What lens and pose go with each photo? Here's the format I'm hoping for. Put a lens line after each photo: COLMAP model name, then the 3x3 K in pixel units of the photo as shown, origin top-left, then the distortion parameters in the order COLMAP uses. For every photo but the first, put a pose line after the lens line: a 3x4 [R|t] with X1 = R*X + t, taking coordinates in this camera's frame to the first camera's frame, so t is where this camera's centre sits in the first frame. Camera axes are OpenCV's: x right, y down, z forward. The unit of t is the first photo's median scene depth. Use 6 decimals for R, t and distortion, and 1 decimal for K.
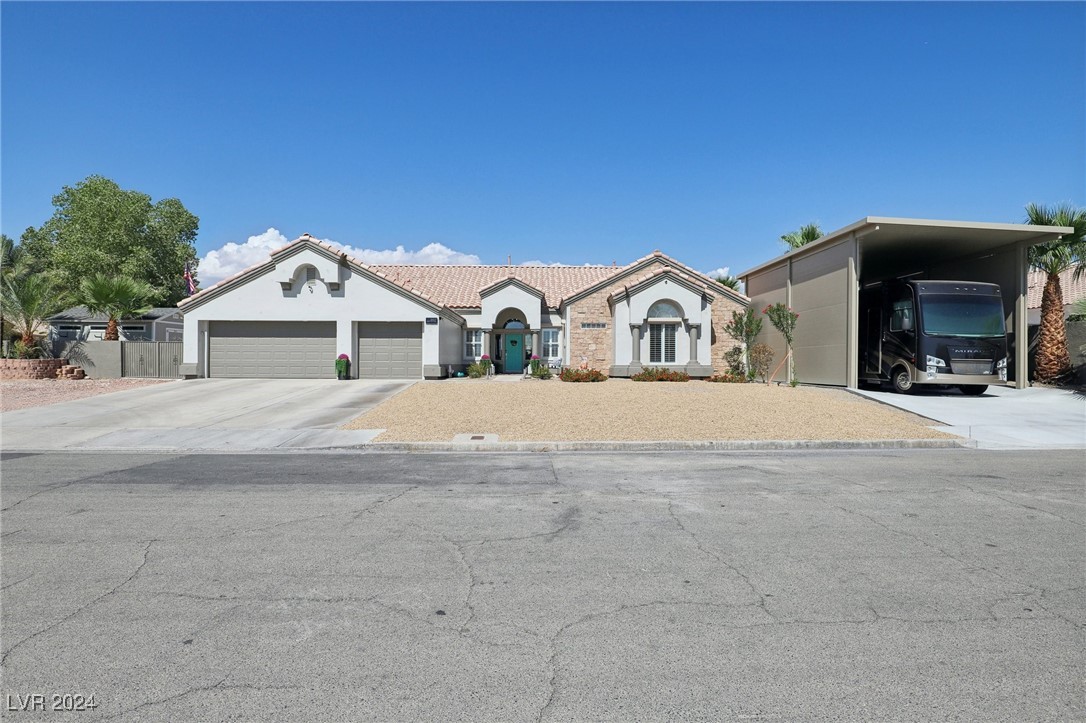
lens RADIAL K [[550.9, 0, 536.9], [0, 550.9, 358.5], [0, 0, 1]] dist [-0.025992, 0.001880]
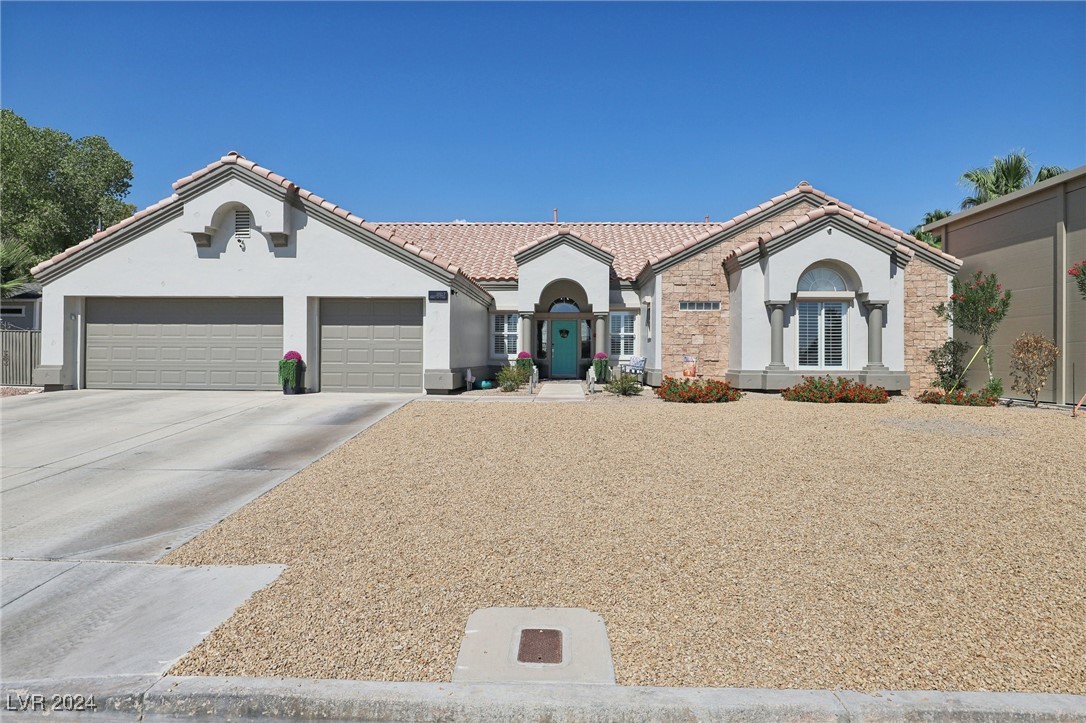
lens RADIAL K [[635.8, 0, 542.8], [0, 635.8, 355.3], [0, 0, 1]] dist [-0.015577, 0.000114]
pose [[0.998782, 0.002559, -0.049283, -0.040148], [-0.002284, 0.999982, 0.005627, -0.007532], [0.049297, -0.005507, 0.998769, 0.293091]]
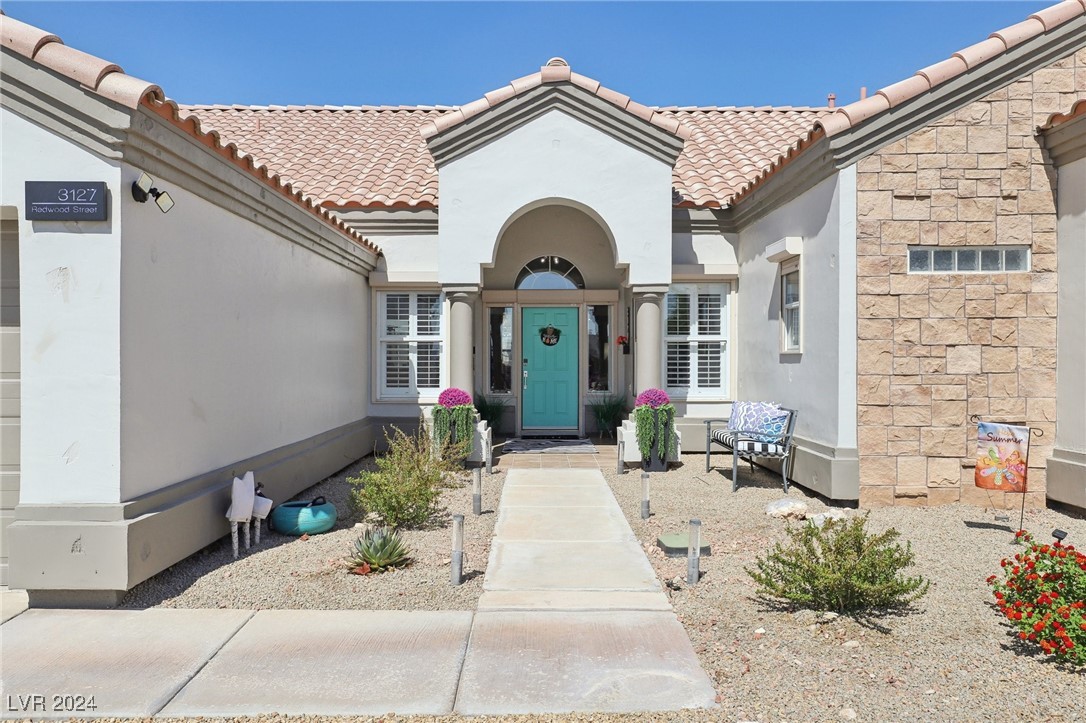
lens RADIAL K [[833.1, 0, 550.2], [0, 833.1, 356.2], [0, 0, 1]] dist [0.006810, 0.001792]
pose [[0.999966, -0.005667, 0.006066, -0.060822], [0.005630, 0.999965, 0.006199, -0.026816], [-0.006101, -0.006164, 0.999962, 0.724088]]
